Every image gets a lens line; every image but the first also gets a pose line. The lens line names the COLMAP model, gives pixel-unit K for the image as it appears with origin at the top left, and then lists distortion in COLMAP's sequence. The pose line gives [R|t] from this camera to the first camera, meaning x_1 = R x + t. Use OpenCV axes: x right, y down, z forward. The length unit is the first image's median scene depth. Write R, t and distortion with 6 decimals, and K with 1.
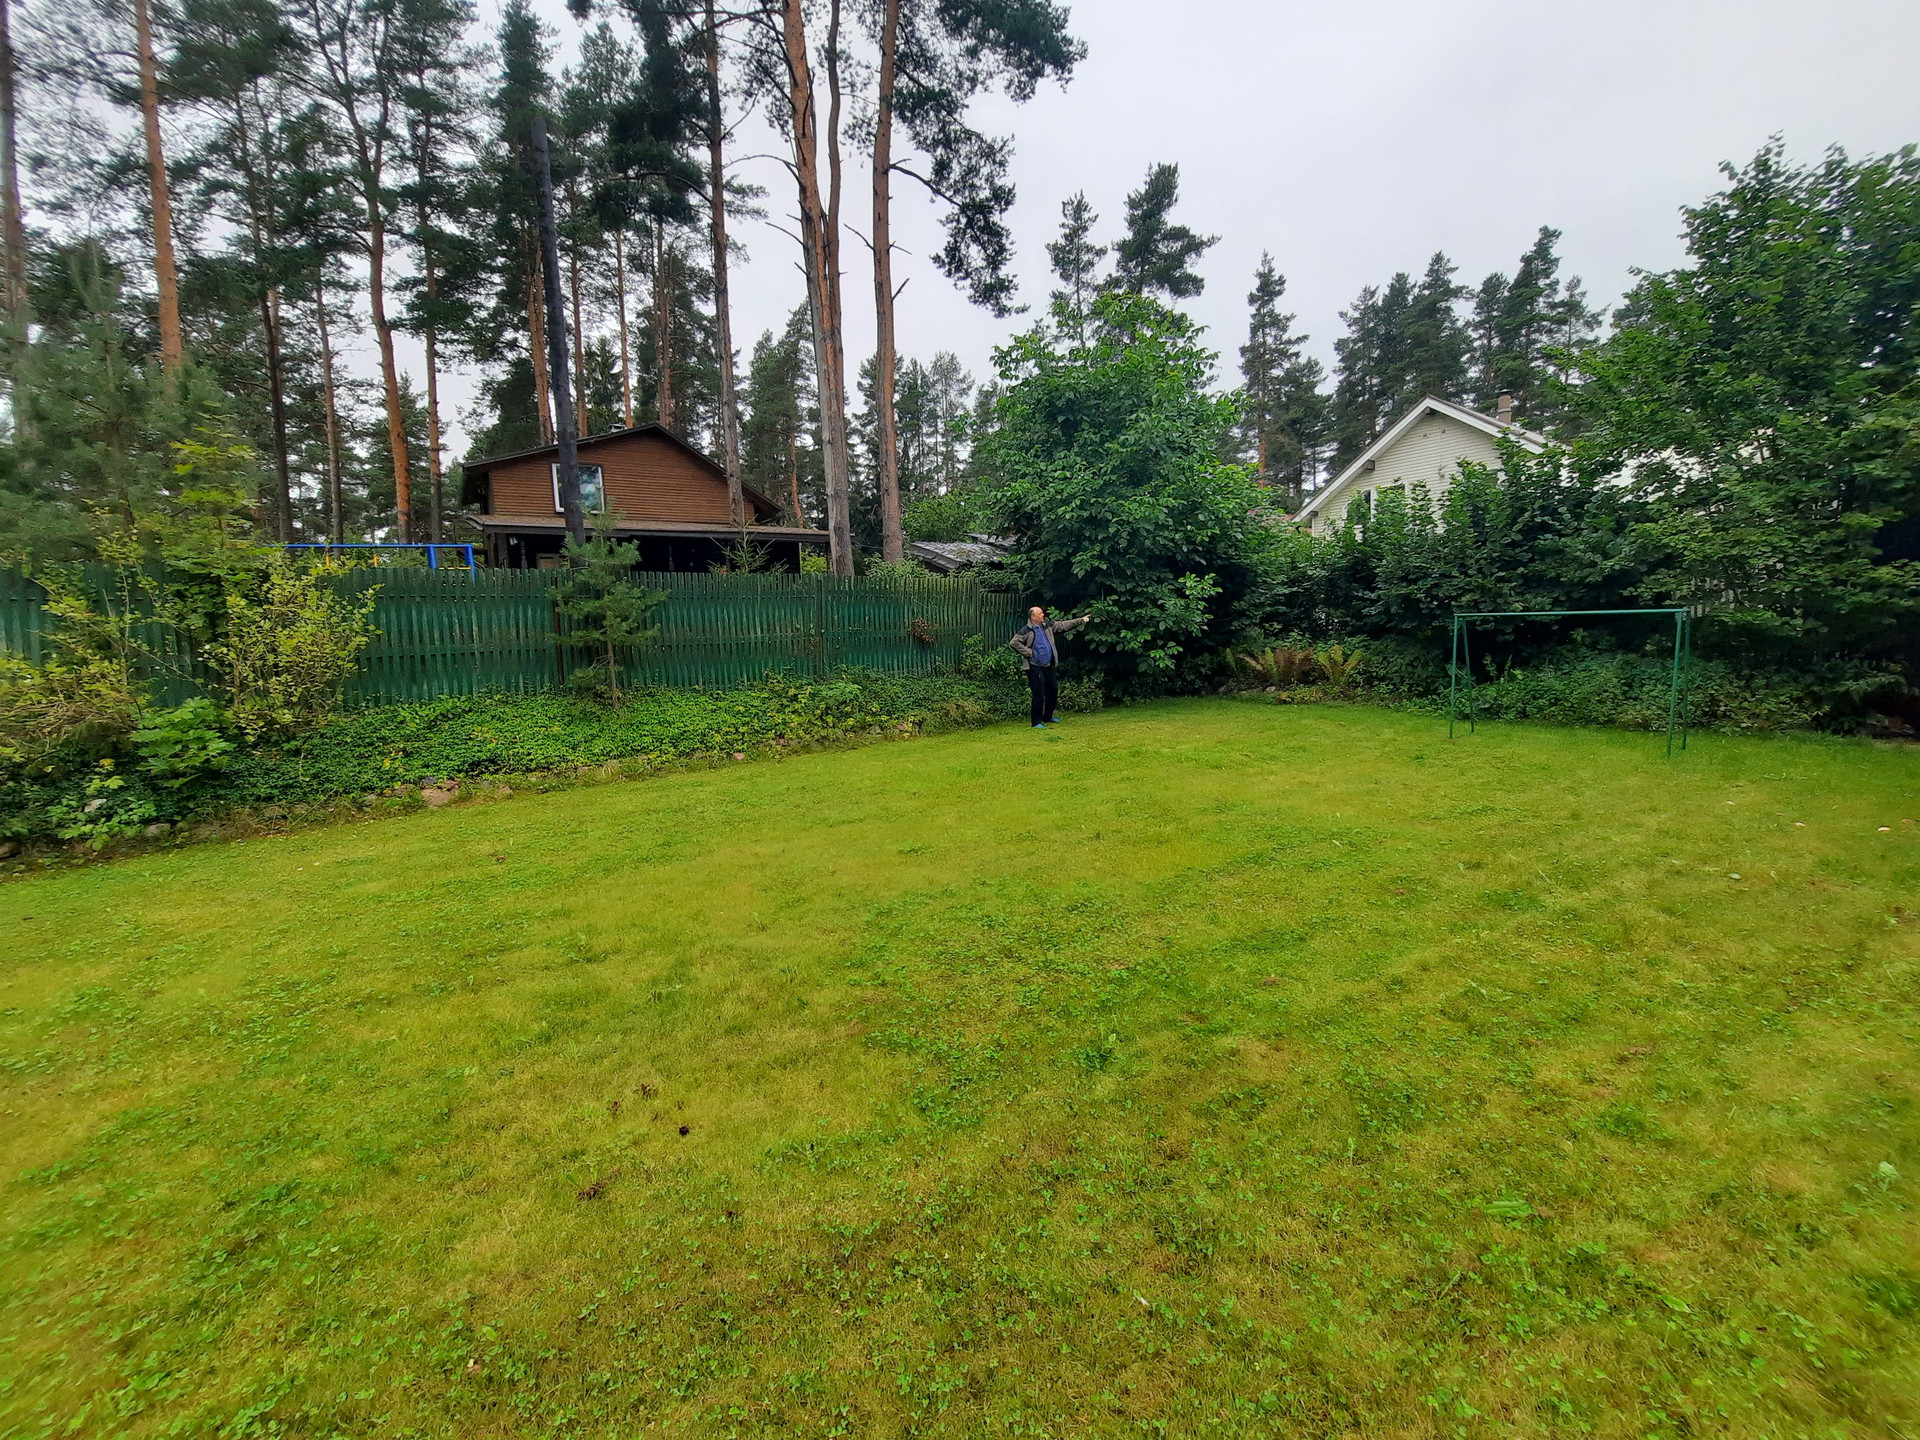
lens RADIAL K [[755.2, 0, 967.0], [0, 755.2, 703.4], [0, 0, 1]] dist [0.000071, -0.017669]
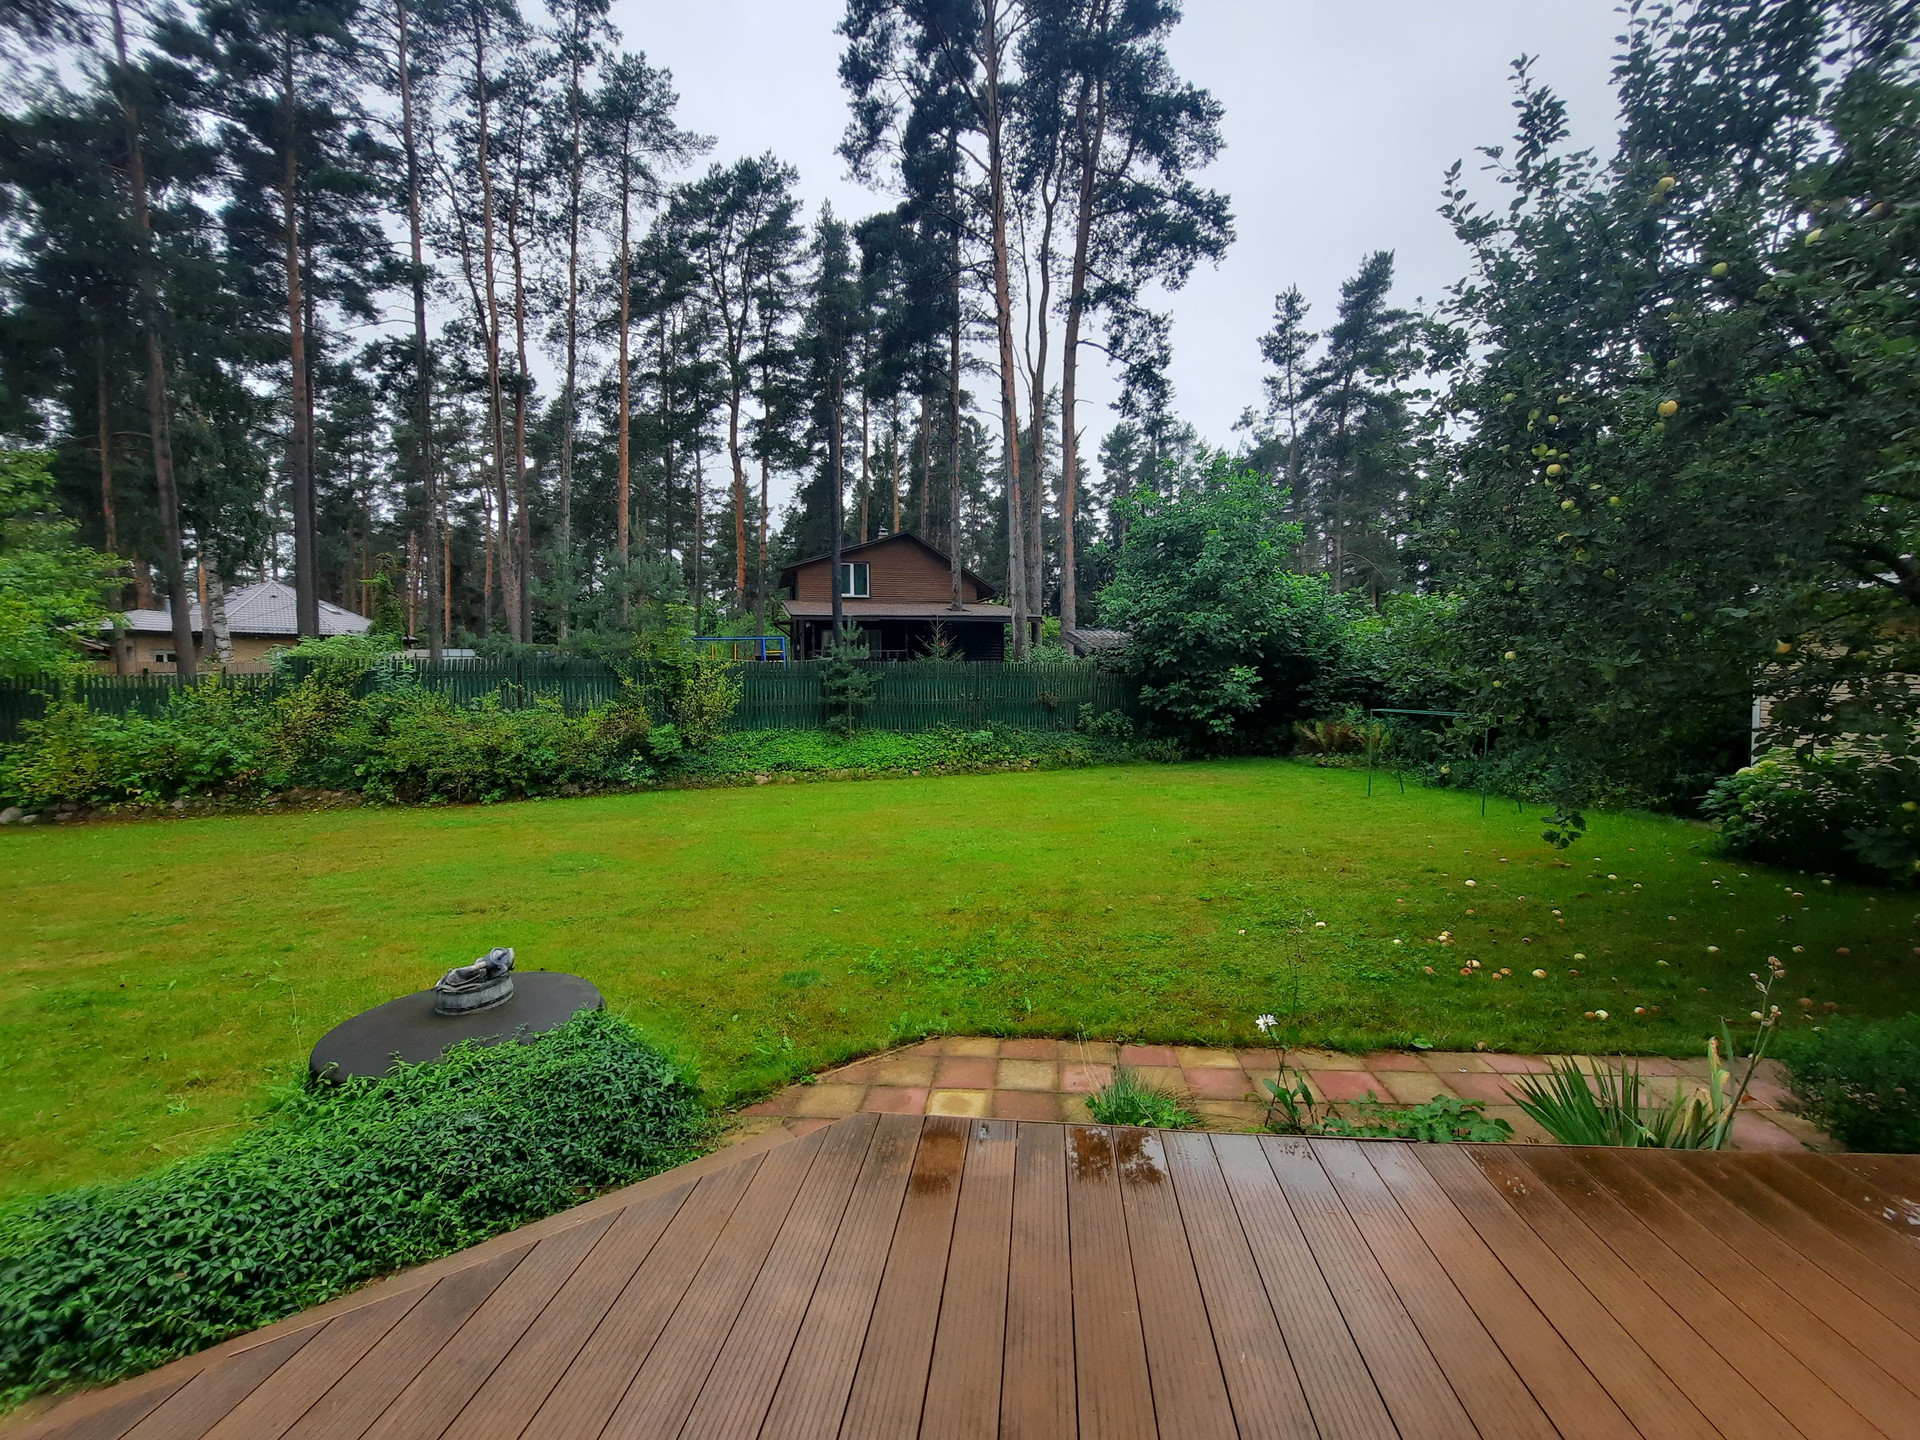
lens RADIAL K [[776.3, 0, 965.7], [0, 776.3, 708.2], [0, 0, 1]] dist [-0.016257, -0.000079]
pose [[0.942603, 0.045492, -0.330801, 0.133785], [-0.062240, 0.997251, -0.040208, -0.003983], [0.328063, 0.058489, 0.942844, -0.216990]]
